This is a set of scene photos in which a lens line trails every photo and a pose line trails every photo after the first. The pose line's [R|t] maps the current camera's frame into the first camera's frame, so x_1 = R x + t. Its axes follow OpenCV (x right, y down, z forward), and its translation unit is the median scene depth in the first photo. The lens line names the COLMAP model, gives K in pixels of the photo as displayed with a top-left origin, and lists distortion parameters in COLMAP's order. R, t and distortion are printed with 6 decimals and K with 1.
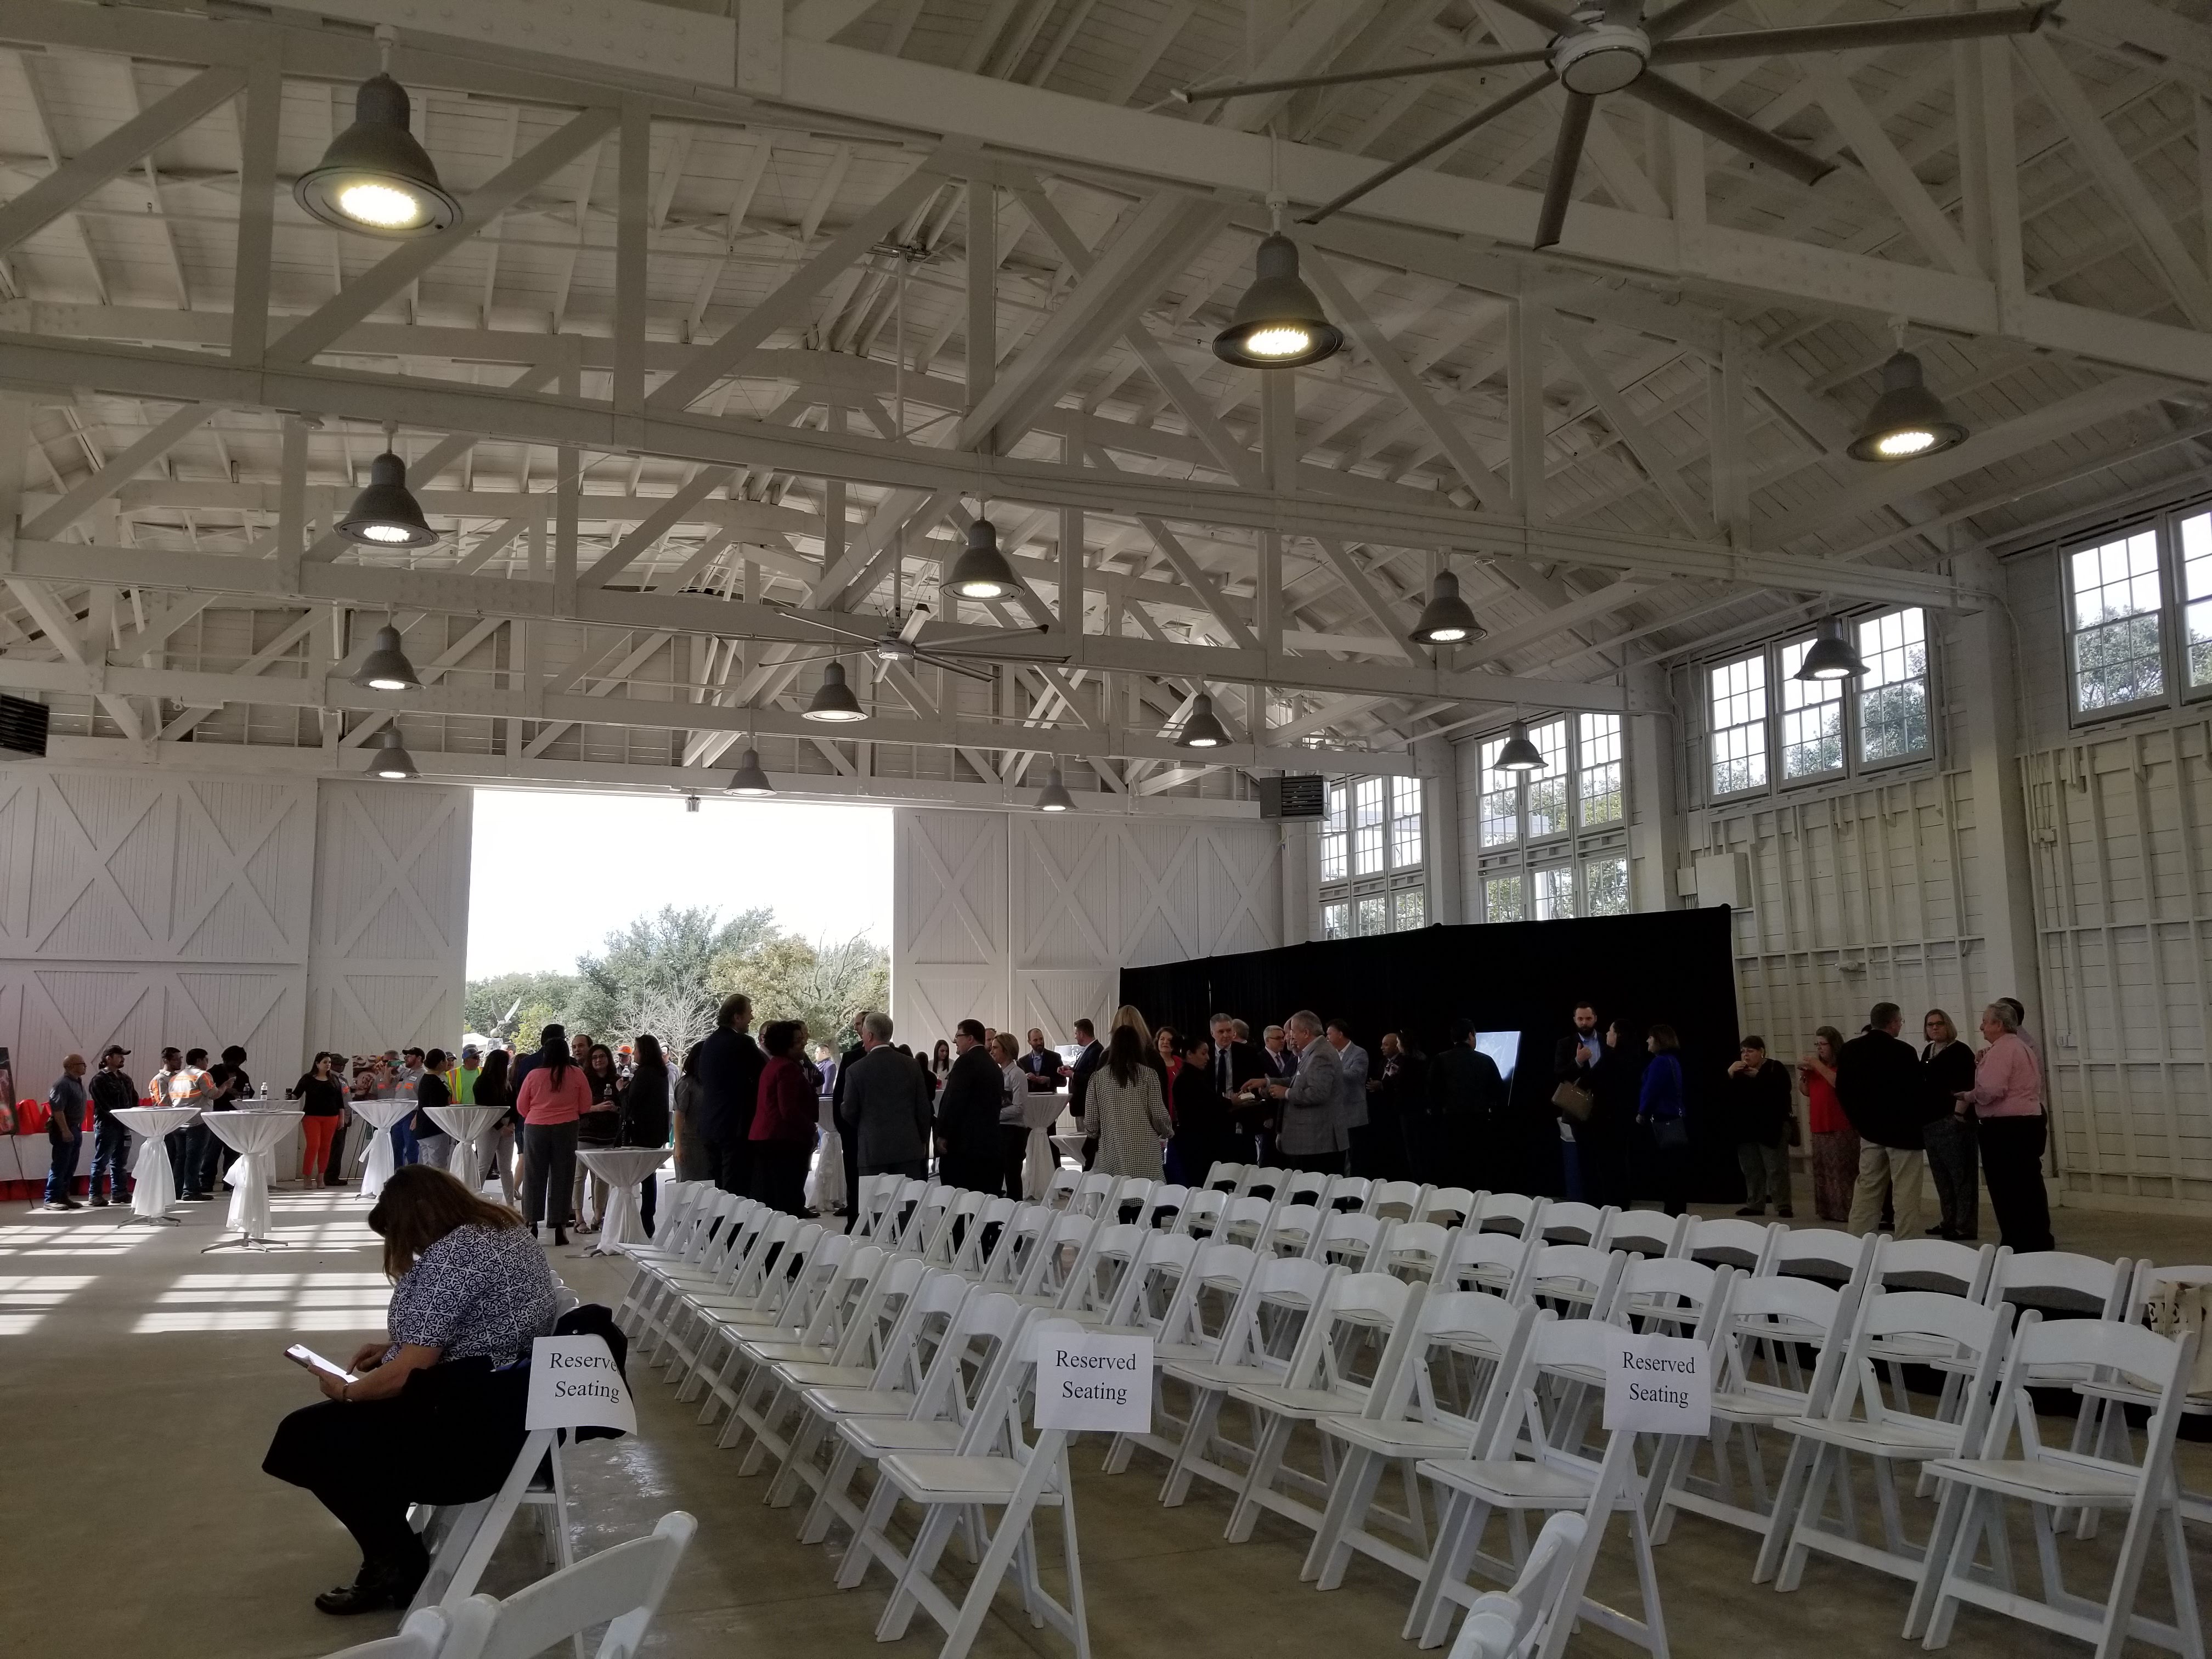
lens RADIAL K [[1729.2, 0, 1091.0], [0, 1729.2, 845.0], [0, 0, 1]] dist [0.042690, -0.062596]
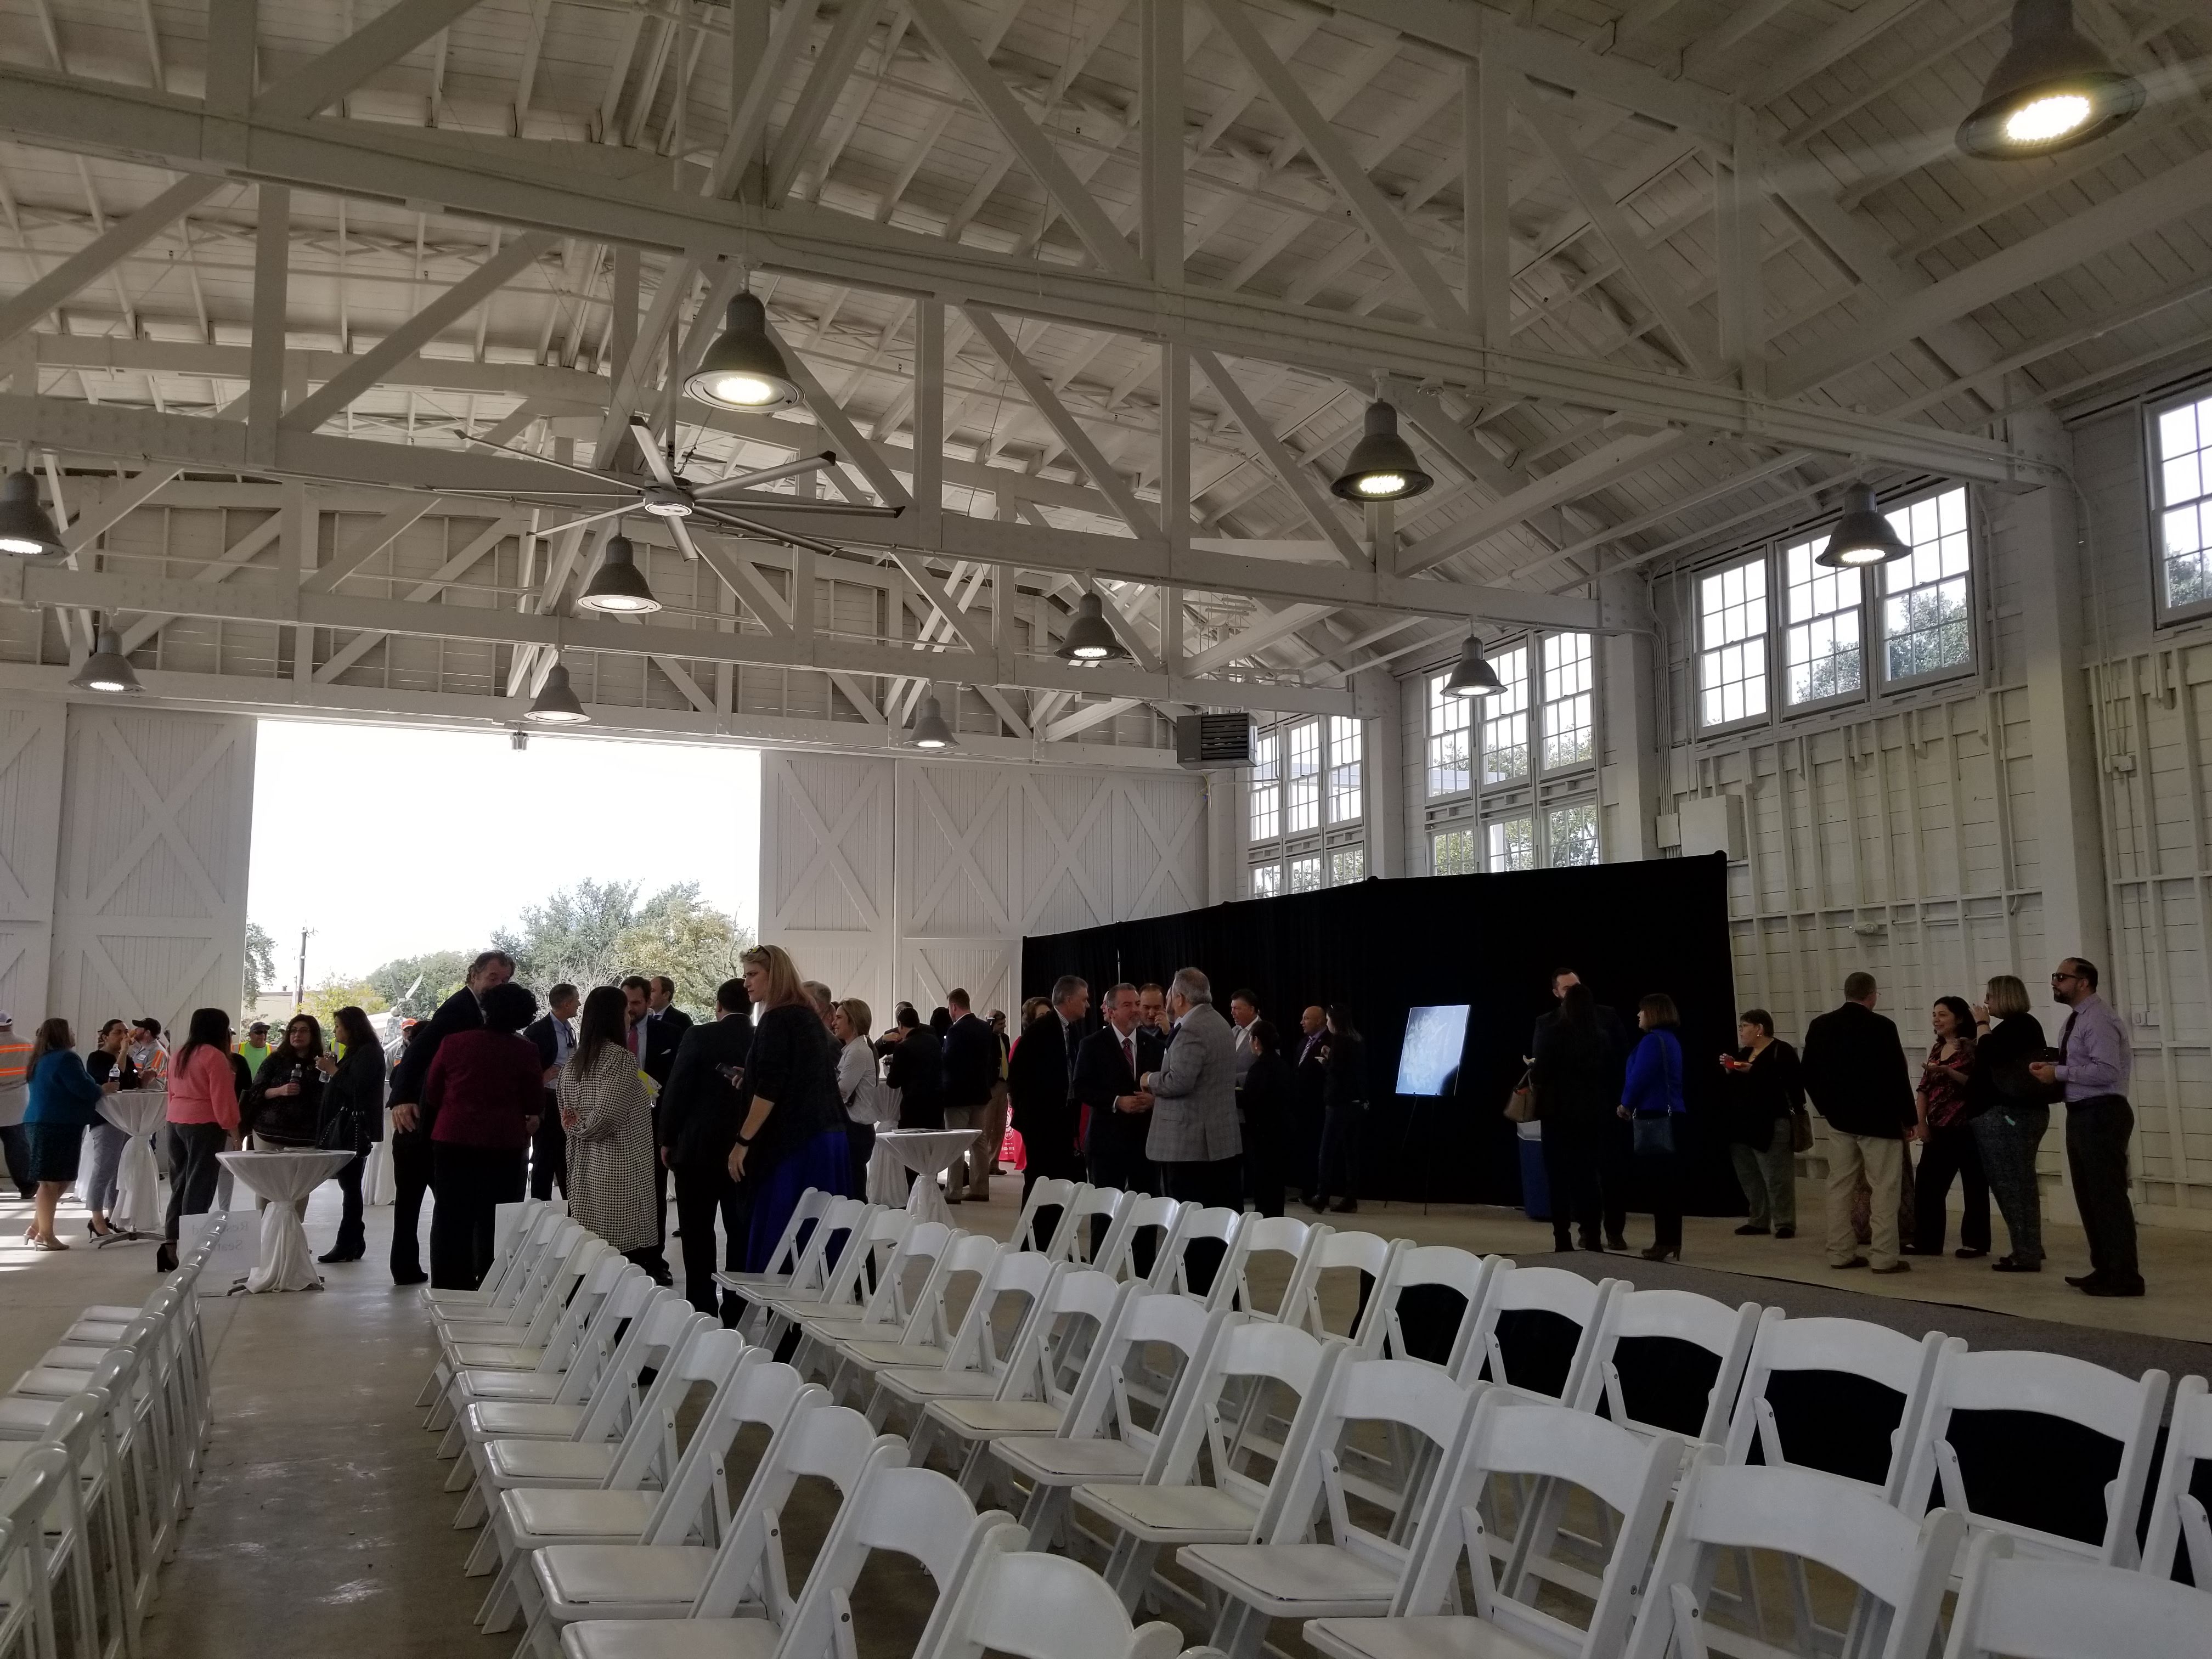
lens RADIAL K [[1729.2, 0, 1096.3], [0, 1729.2, 845.7], [0, 0, 1]] dist [0.042690, -0.062596]
pose [[0.999573, 0.008143, 0.028074, 0.043918], [-0.008407, 0.999921, 0.009313, 0.024365], [-0.027996, -0.009545, 0.999562, 0.174537]]
